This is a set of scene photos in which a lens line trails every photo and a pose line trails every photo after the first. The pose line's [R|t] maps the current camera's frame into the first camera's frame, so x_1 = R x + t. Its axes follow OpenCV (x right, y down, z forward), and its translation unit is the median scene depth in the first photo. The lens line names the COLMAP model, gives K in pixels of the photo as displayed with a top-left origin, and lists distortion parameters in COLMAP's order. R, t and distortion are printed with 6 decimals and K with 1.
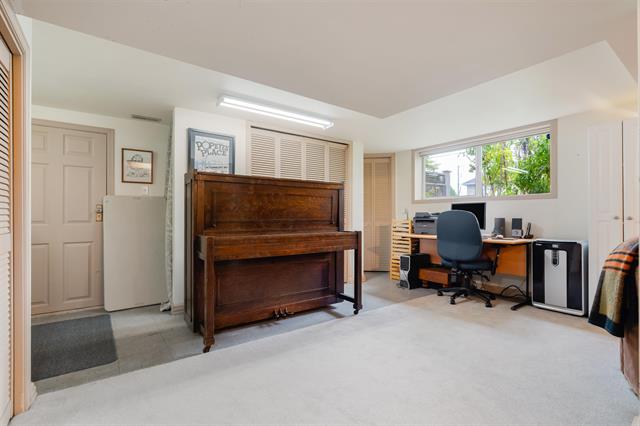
lens RADIAL K [[298.2, 0, 321.0], [0, 298.2, 215.1], [0, 0, 1]] dist [-0.008908, 0.004637]
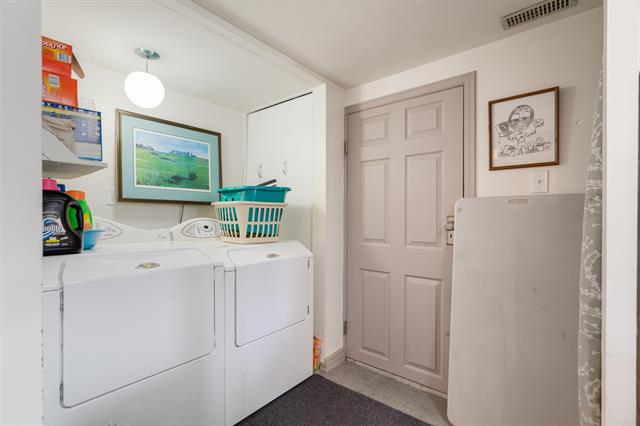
lens RADIAL K [[298.2, 0, 317.3], [0, 298.2, 214.9], [0, 0, 1]] dist [-0.008908, 0.004637]
pose [[0.255900, 0.001586, -0.966702, -0.281506], [0.000906, 0.999998, 0.001881, -0.039178], [0.966703, -0.001357, 0.255898, 0.640679]]
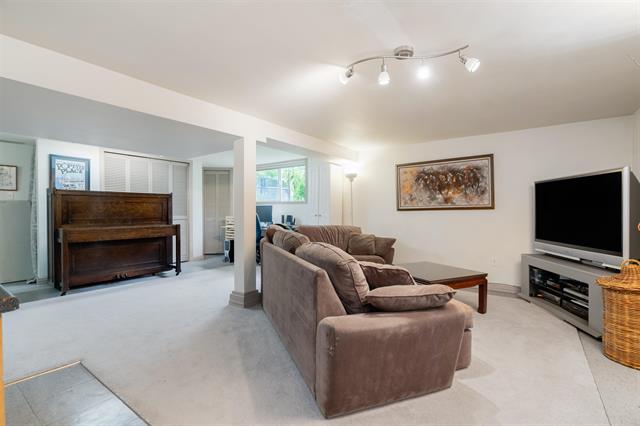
lens RADIAL K [[298.2, 0, 317.3], [0, 298.2, 212.4], [0, 0, 1]] dist [-0.008908, 0.004637]
pose [[0.954717, -0.004327, 0.297485, 0.348622], [0.000703, 0.999924, 0.012289, -0.028766], [-0.297515, -0.011524, 0.954648, -0.731873]]
